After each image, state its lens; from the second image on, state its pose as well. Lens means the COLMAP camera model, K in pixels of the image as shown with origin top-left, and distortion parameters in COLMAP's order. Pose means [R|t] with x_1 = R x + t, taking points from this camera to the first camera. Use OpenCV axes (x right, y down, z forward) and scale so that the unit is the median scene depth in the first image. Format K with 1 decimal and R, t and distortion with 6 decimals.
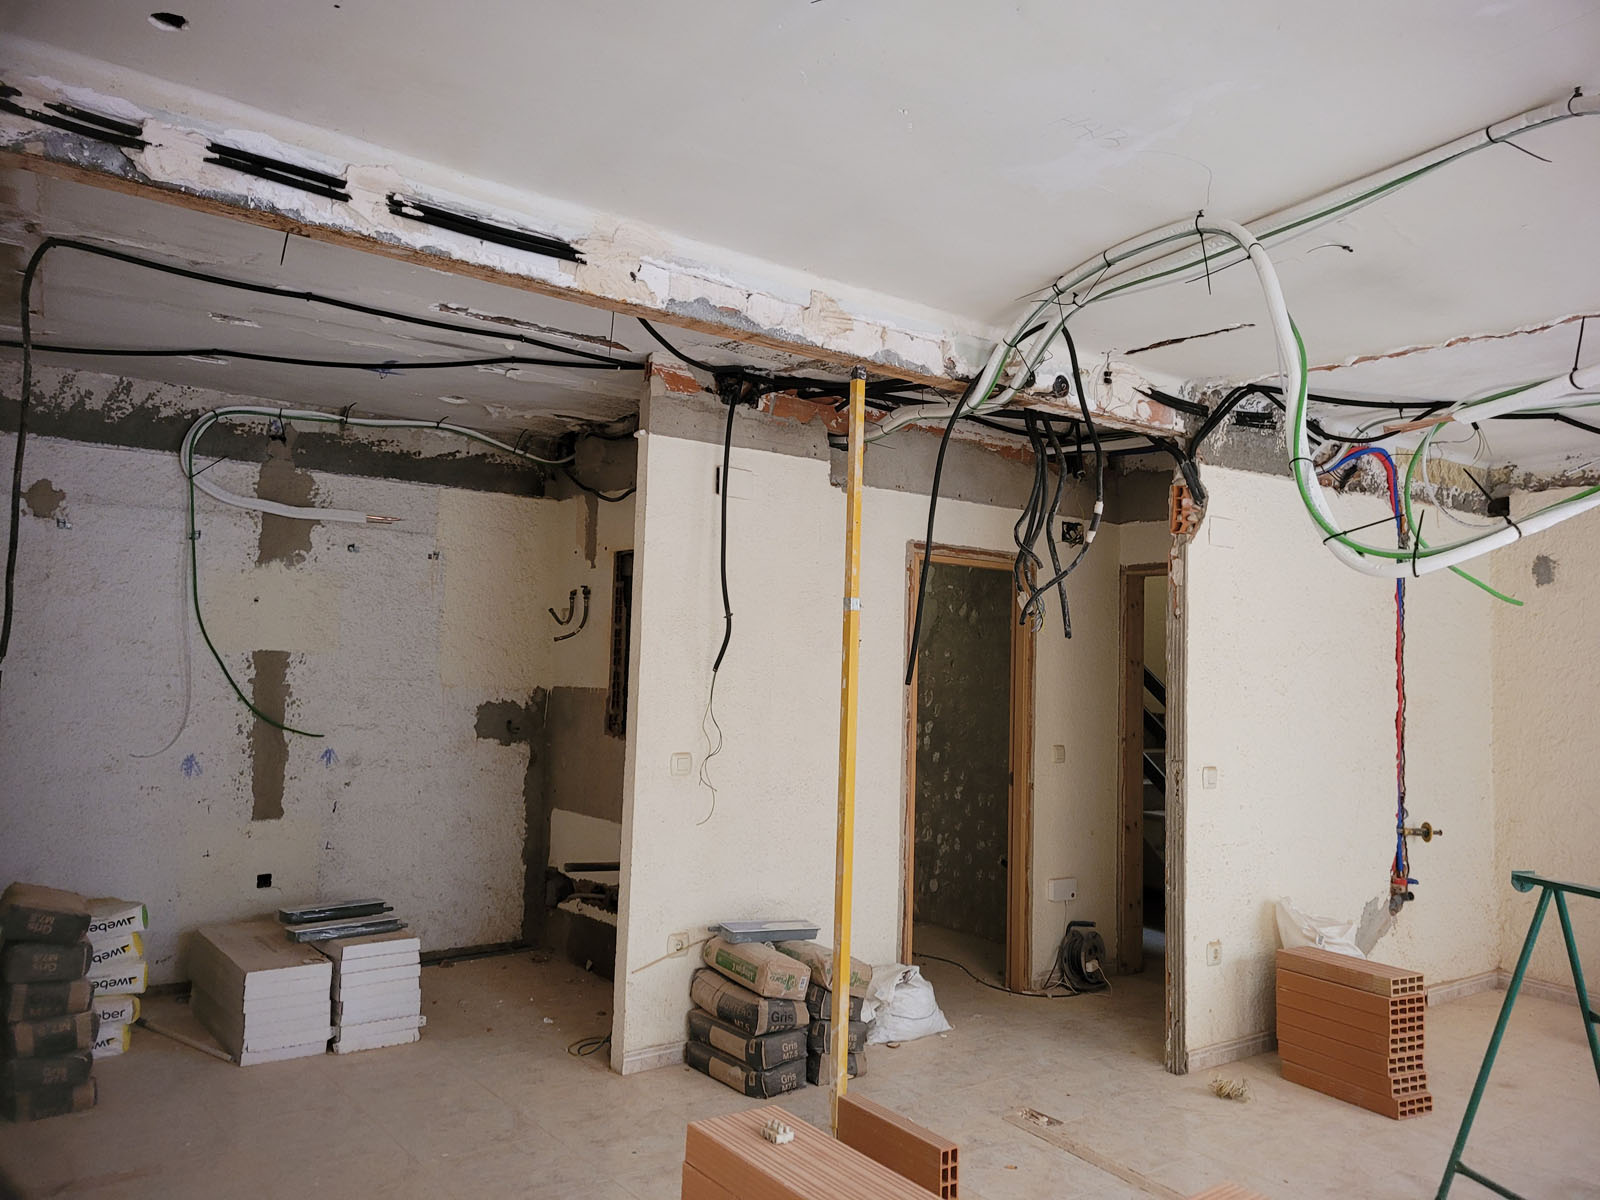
lens RADIAL K [[1139.3, 0, 796.8], [0, 1139.3, 596.6], [0, 0, 1]] dist [0.040408, 0.000348]
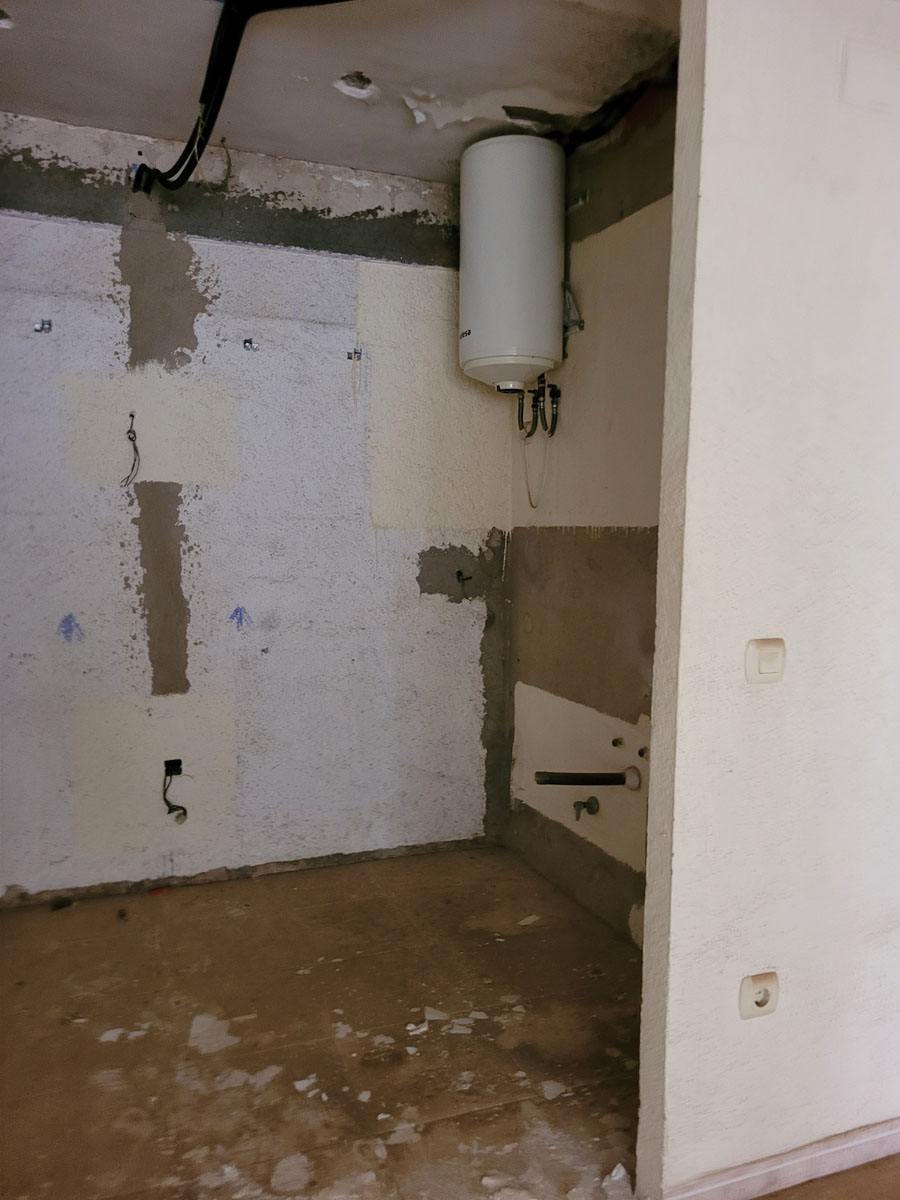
lens RADIAL K [[898.6, 0, 451.0], [0, 898.6, 601.3], [0, 0, 1]] dist [0.031122, -0.017958]
pose [[0.961445, 0.005897, -0.274933, -0.095363], [0.033802, 0.989655, 0.139430, 0.046568], [0.272911, -0.143348, 0.951300, 0.445458]]
